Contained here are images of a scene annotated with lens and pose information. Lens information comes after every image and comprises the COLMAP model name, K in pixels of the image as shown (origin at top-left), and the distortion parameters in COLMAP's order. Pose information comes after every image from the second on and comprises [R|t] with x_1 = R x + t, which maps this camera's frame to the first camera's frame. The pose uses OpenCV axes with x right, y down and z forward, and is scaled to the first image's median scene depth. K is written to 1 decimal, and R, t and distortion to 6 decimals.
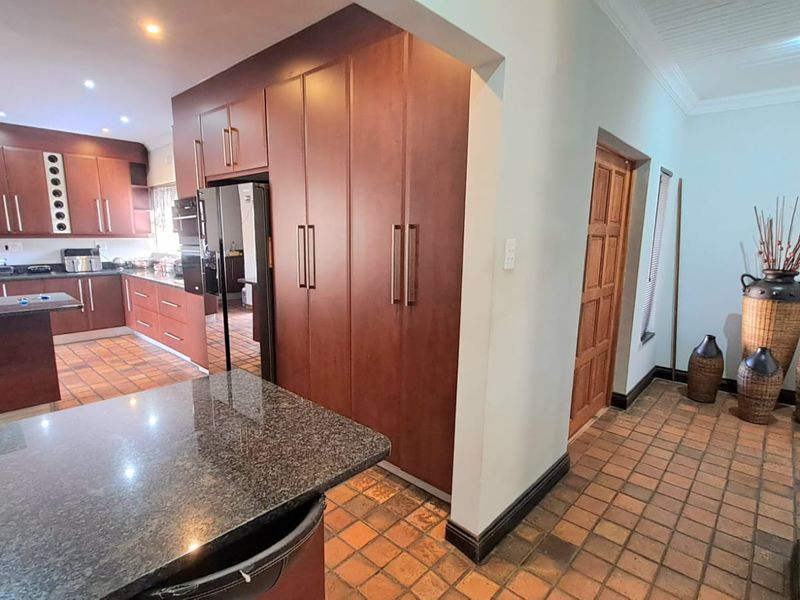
lens RADIAL K [[400.5, 0, 383.3], [0, 400.5, 307.3], [0, 0, 1]] dist [-0.003713, -0.001325]
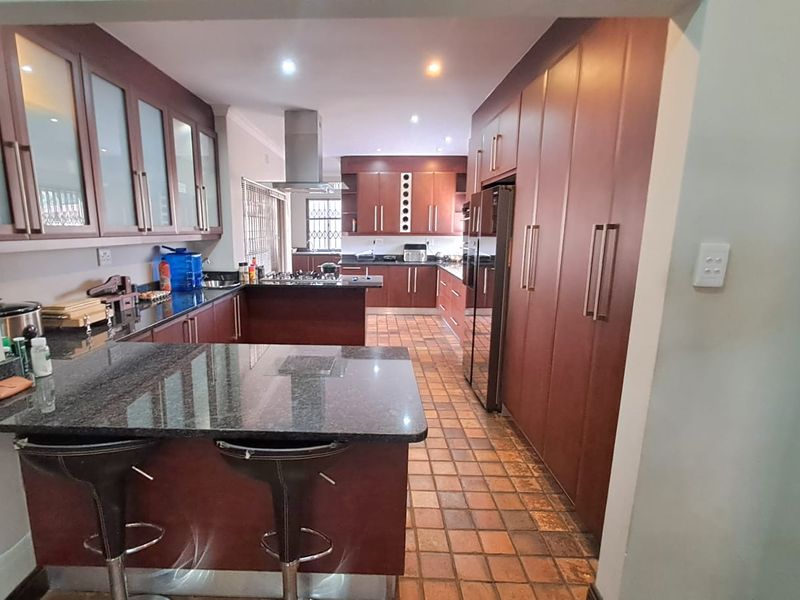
lens RADIAL K [[400.5, 0, 383.3], [0, 400.5, 307.3], [0, 0, 1]] dist [-0.003713, -0.001325]
pose [[0.678063, 0.134807, -0.722536, 0.151069], [-0.132013, 0.989387, 0.060707, -0.009237], [0.723052, 0.054221, 0.688663, 0.037687]]
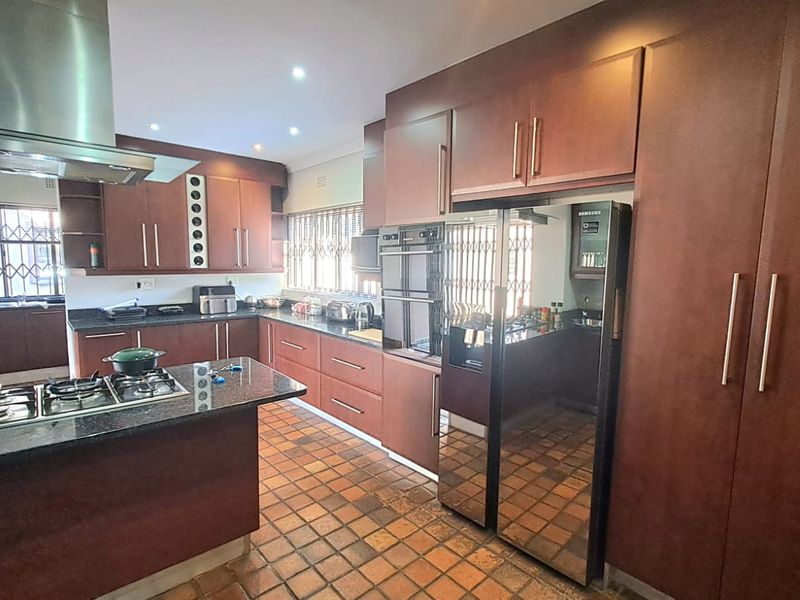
lens RADIAL K [[400.5, 0, 383.3], [0, 400.5, 307.3], [0, 0, 1]] dist [-0.003713, -0.001325]
pose [[0.994650, 0.014164, -0.102327, -0.334769], [-0.020760, 0.997754, -0.063685, -0.058719], [0.101195, 0.065469, 0.992710, 0.210687]]
